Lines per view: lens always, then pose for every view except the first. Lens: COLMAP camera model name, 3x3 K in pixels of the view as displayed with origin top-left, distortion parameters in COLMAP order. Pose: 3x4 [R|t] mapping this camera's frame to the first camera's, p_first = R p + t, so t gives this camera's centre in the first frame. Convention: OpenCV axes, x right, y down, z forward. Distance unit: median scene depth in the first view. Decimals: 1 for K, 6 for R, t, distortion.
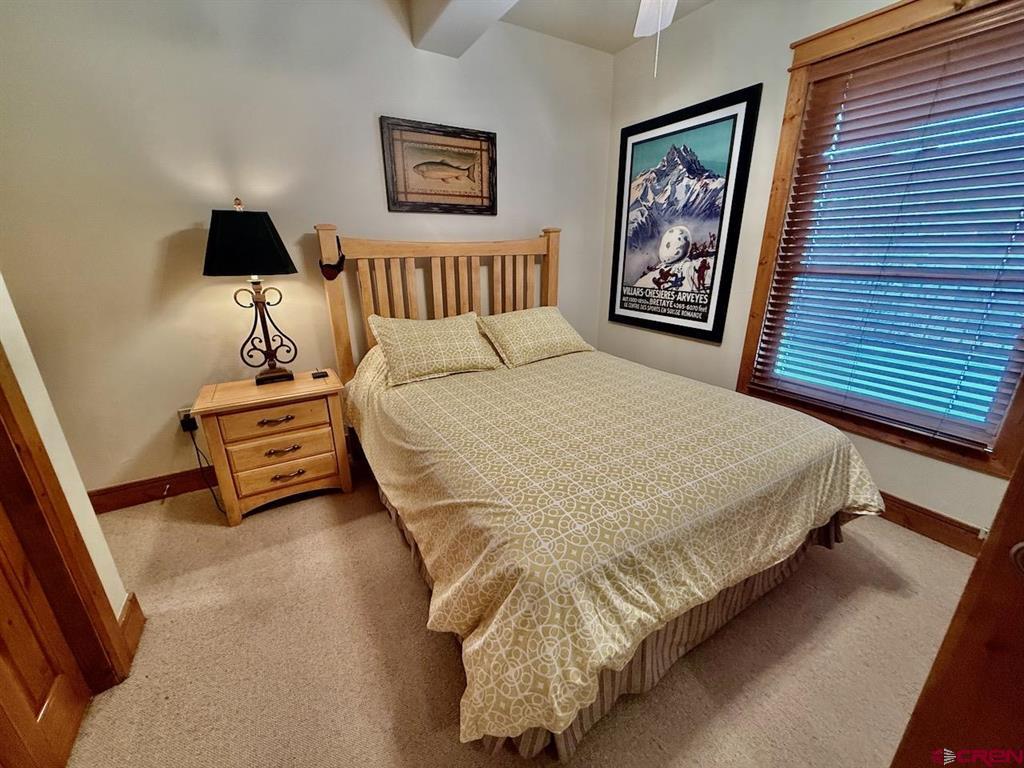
lens RADIAL K [[404.4, 0, 512.6], [0, 404.4, 384.4], [0, 0, 1]] dist [-0.003847, -0.001009]
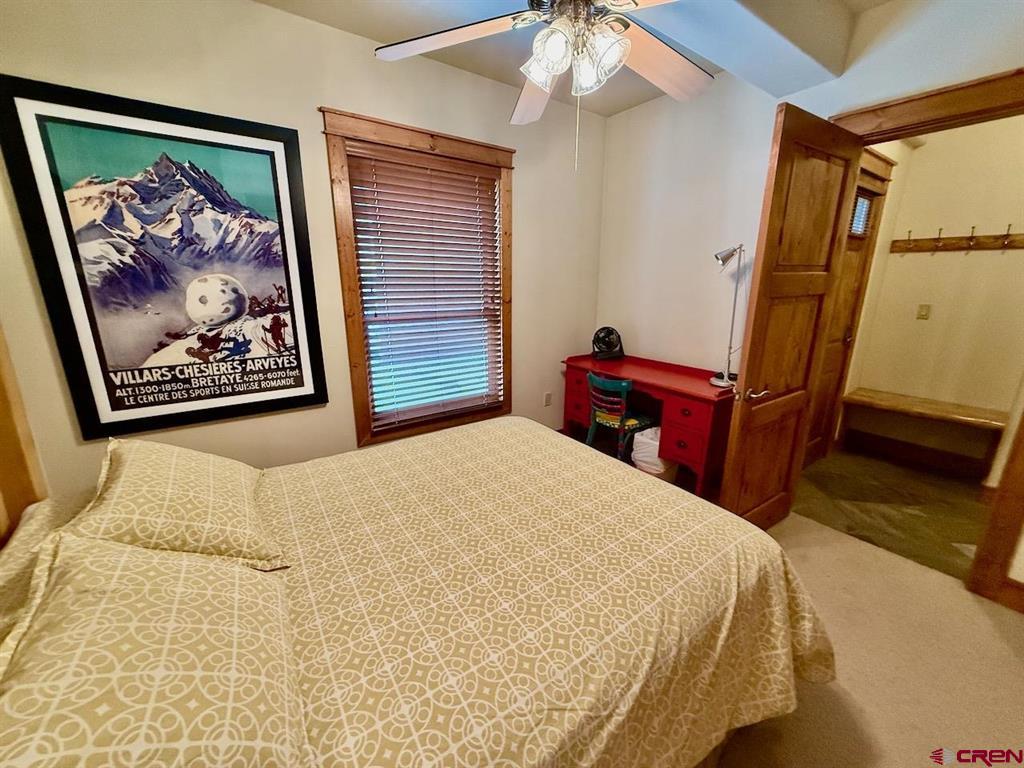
lens RADIAL K [[404.4, 0, 509.5], [0, 404.4, 383.3], [0, 0, 1]] dist [-0.003847, -0.001009]
pose [[-0.082174, -0.242324, 0.966709, -0.371065], [0.312751, 0.914721, 0.255877, -0.236500], [-0.946274, 0.323365, 0.000621, 0.574310]]
